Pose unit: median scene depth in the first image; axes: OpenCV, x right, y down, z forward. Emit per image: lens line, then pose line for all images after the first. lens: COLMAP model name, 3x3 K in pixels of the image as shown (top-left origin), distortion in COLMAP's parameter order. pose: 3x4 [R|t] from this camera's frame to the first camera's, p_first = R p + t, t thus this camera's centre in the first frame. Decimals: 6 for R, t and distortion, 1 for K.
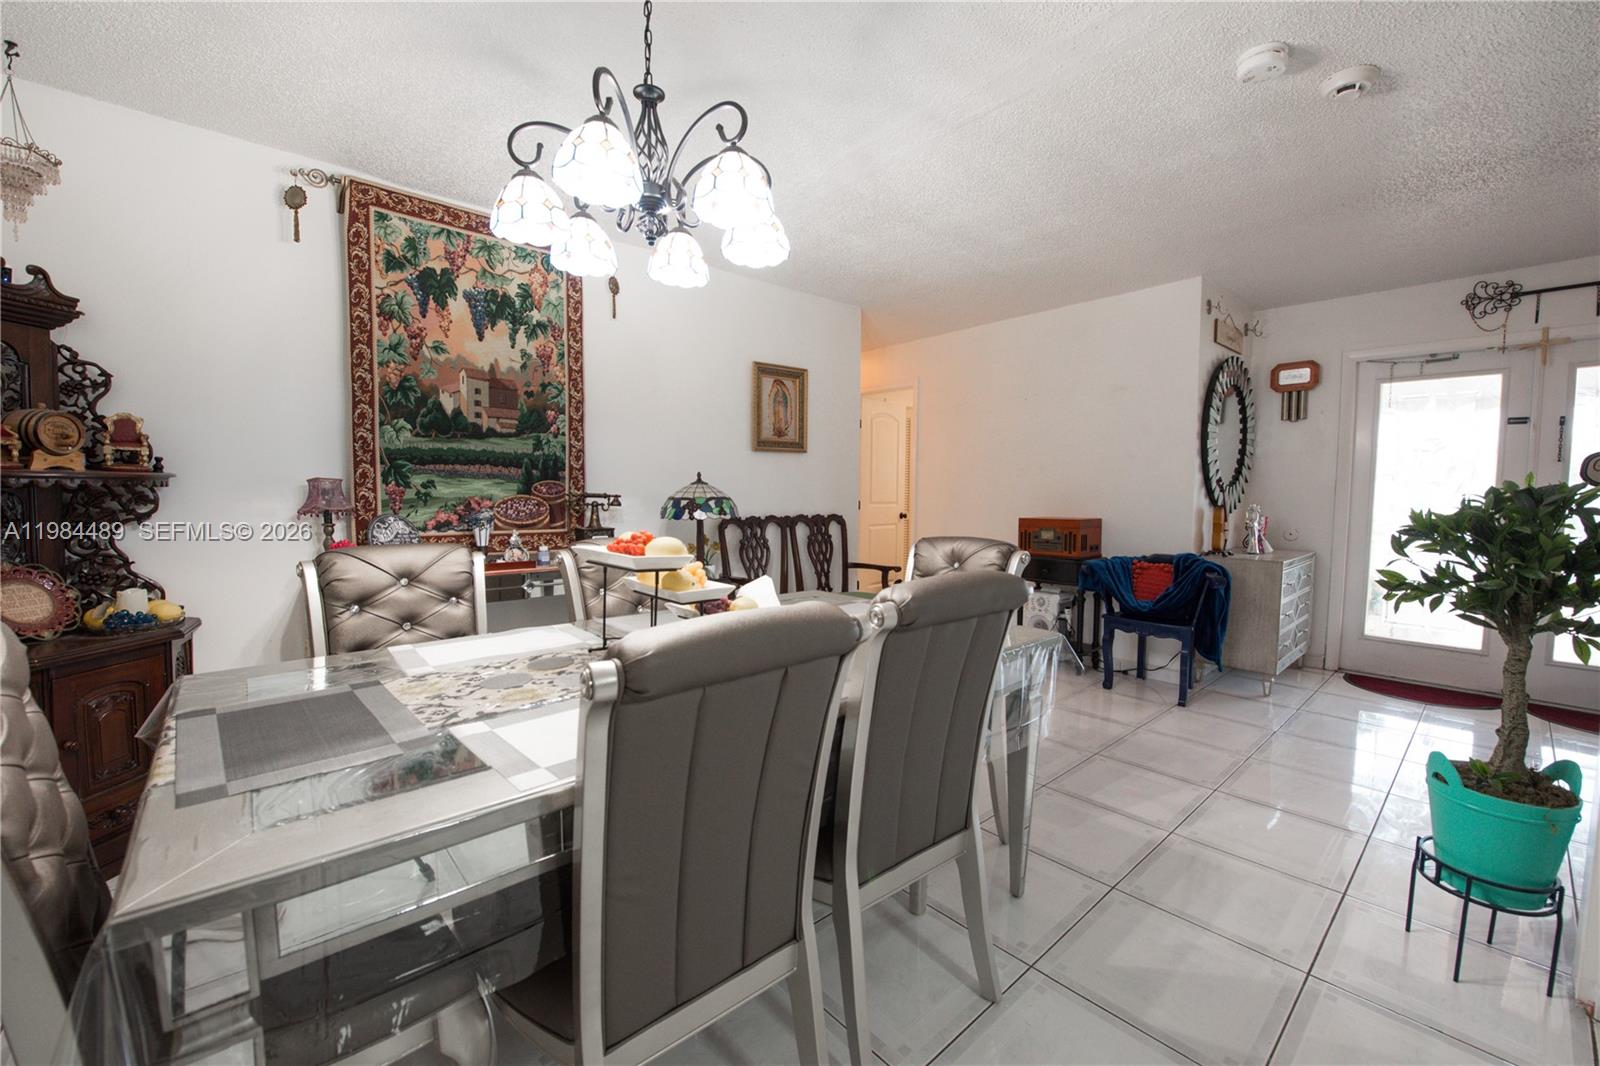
lens RADIAL K [[639.7, 0, 807.4], [0, 639.7, 535.9], [0, 0, 1]] dist [-0.017196, -0.001865]
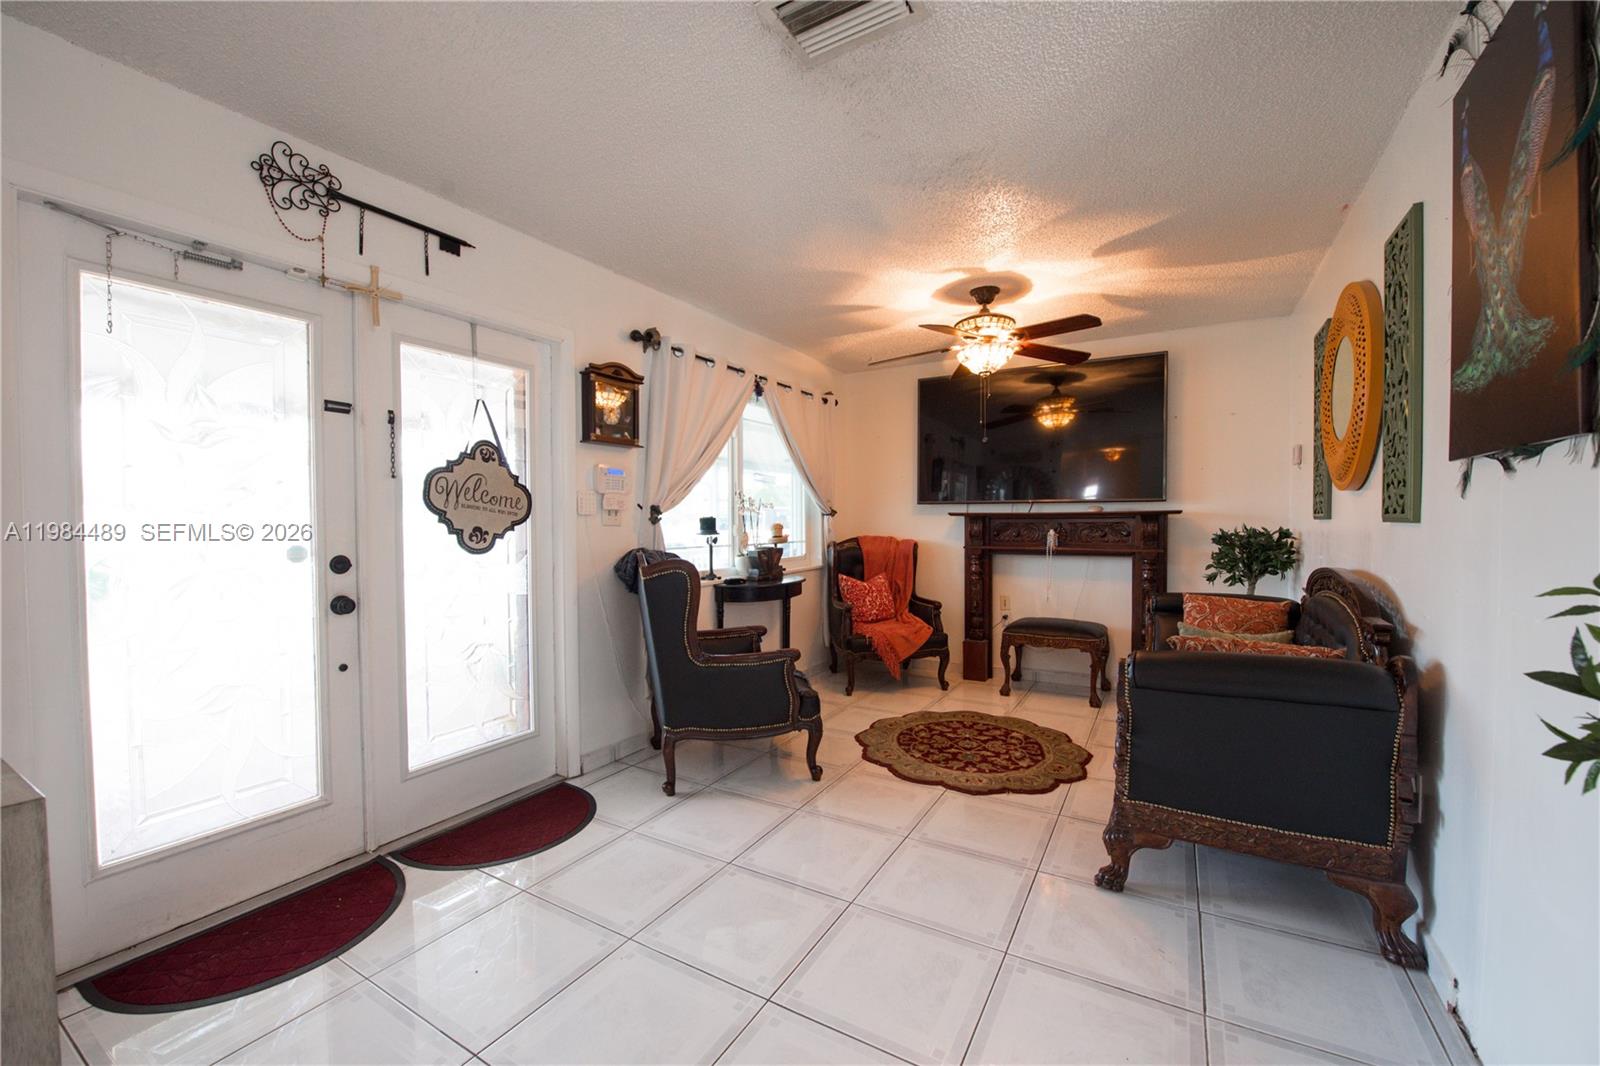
lens RADIAL K [[639.7, 0, 800.0], [0, 639.7, 534.4], [0, 0, 1]] dist [-0.017196, -0.001865]
pose [[-0.316530, -0.024599, 0.948263, 0.506015], [0.070611, 0.996279, 0.049414, -0.073731], [-0.945951, 0.082599, -0.313615, 0.961236]]
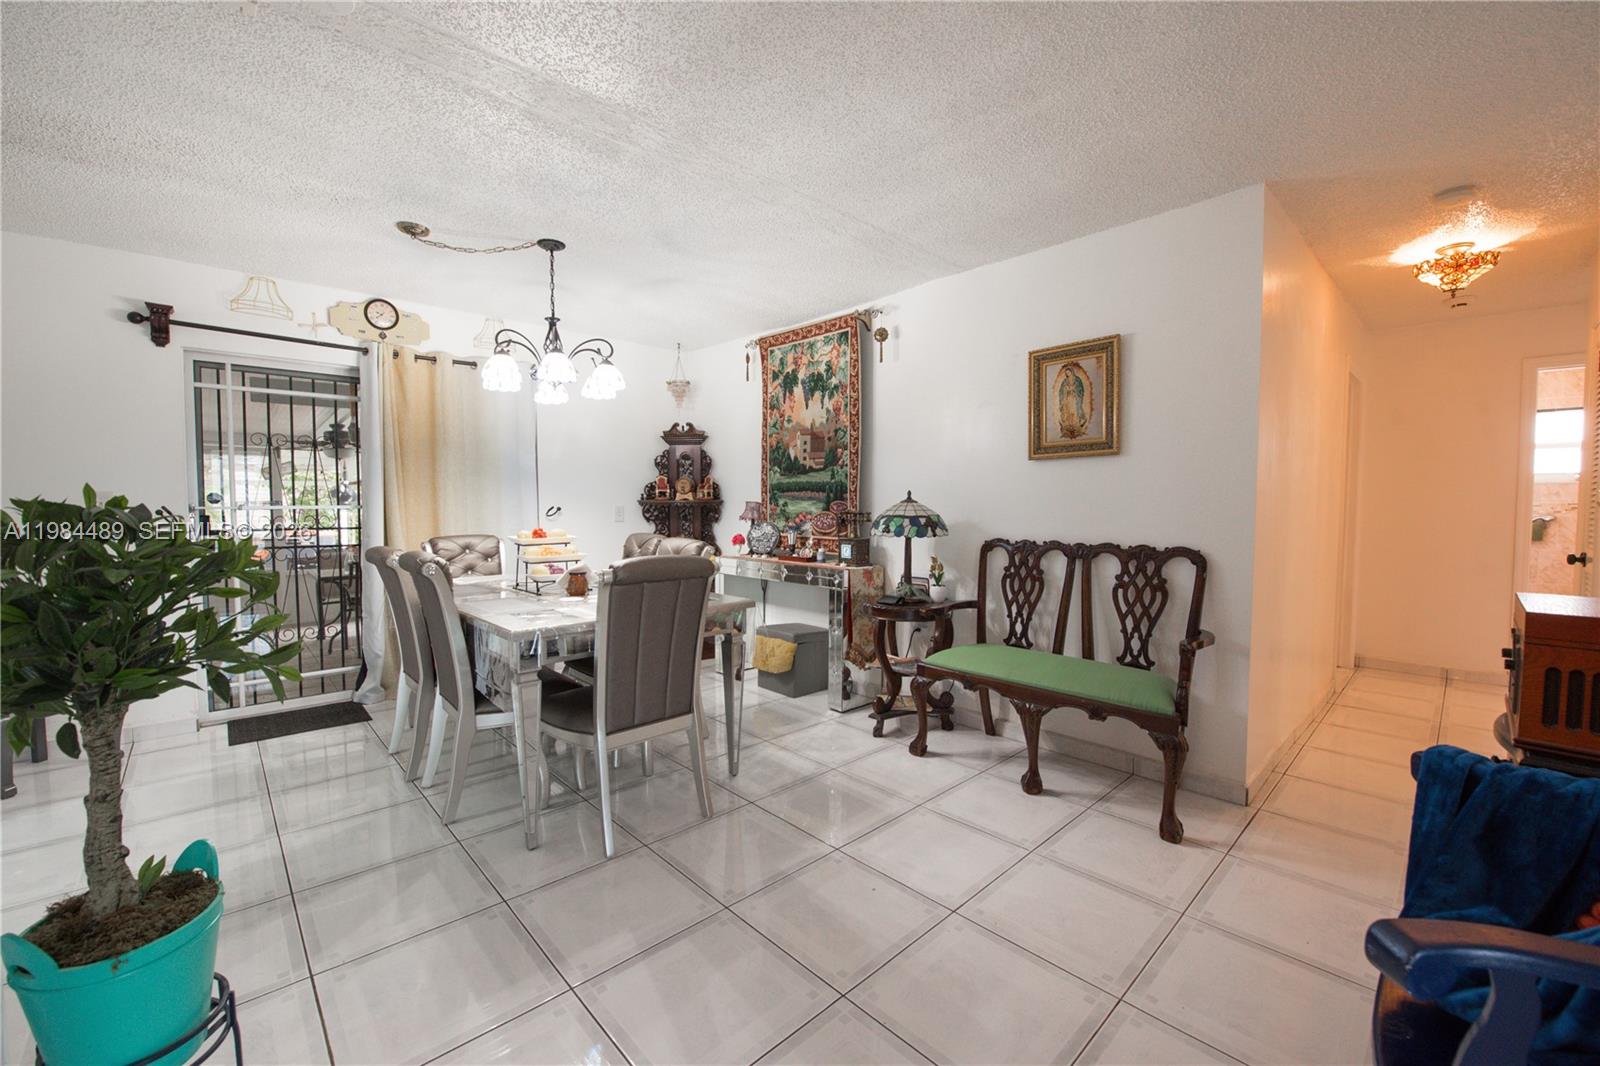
lens RADIAL K [[639.7, 0, 798.6], [0, 639.7, 535.9], [0, 0, 1]] dist [-0.017196, -0.001865]
pose [[0.029270, 0.043938, -0.998605, 0.971732], [-0.070559, 0.996632, 0.041783, -0.066819], [0.997078, 0.069238, 0.032271, 0.914357]]
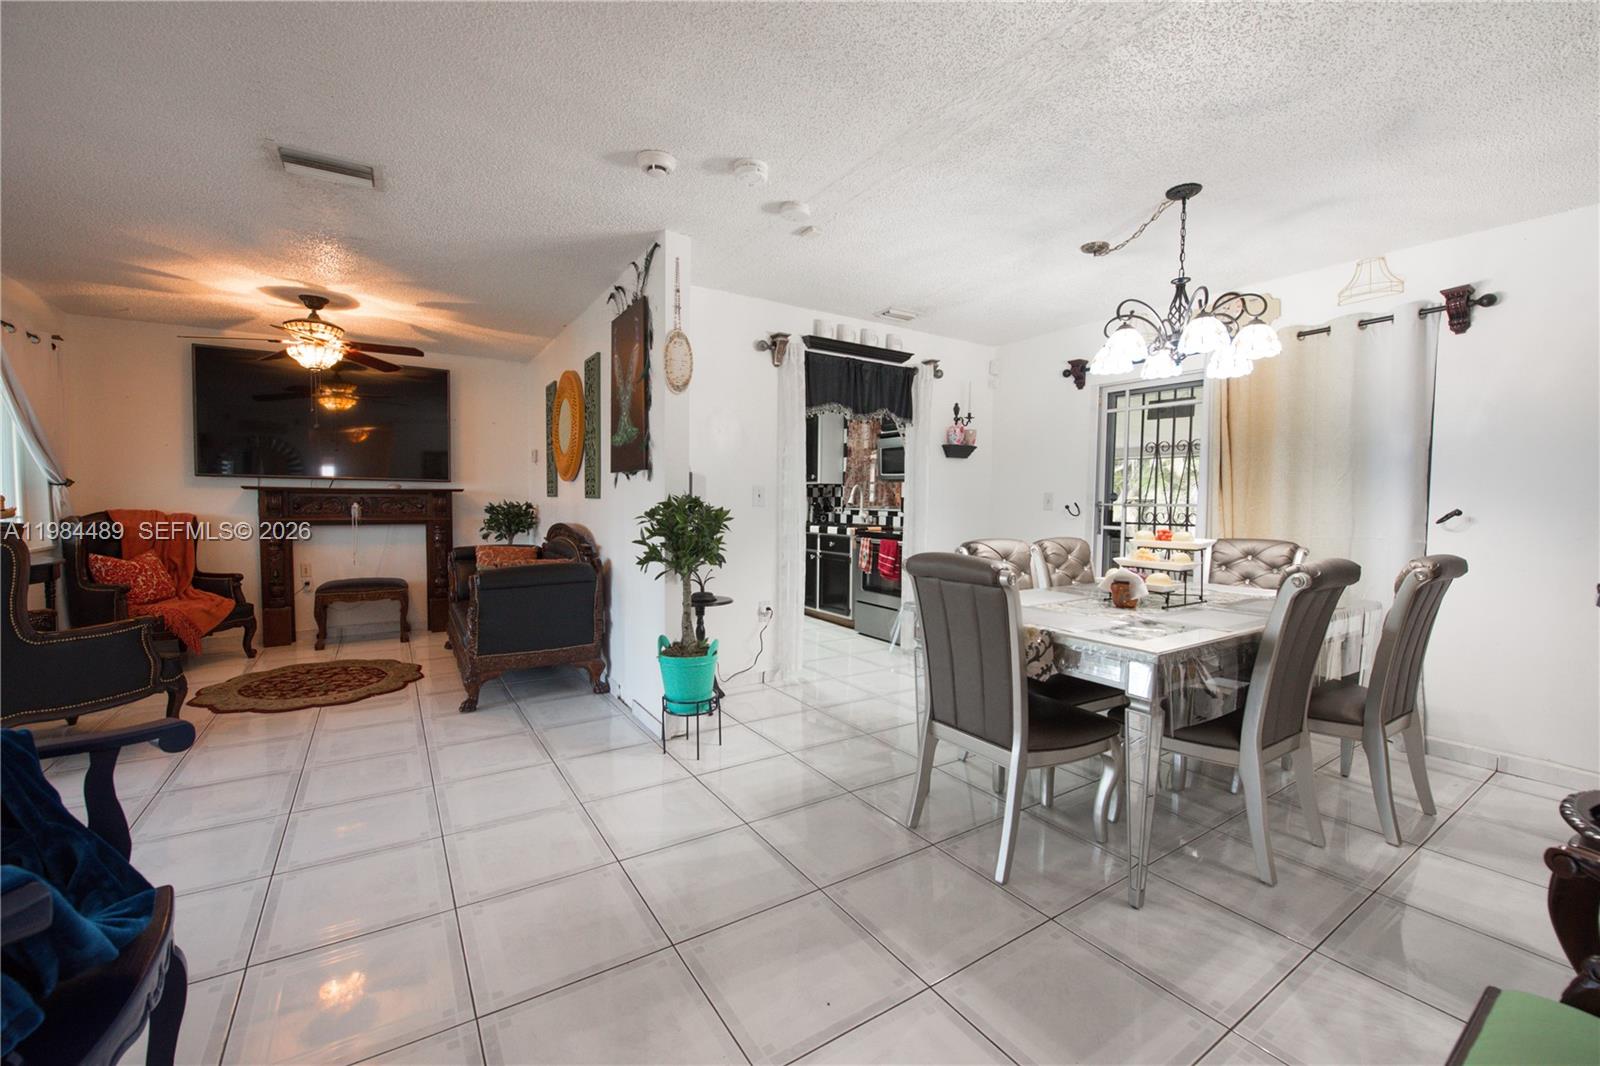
lens RADIAL K [[639.7, 0, 803.7], [0, 639.7, 535.6], [0, 0, 1]] dist [-0.017196, -0.001865]
pose [[-0.990147, -0.023857, 0.137986, 0.264463], [-0.006240, 0.991919, 0.126722, -0.110616], [-0.139895, 0.124612, -0.982294, 1.508885]]
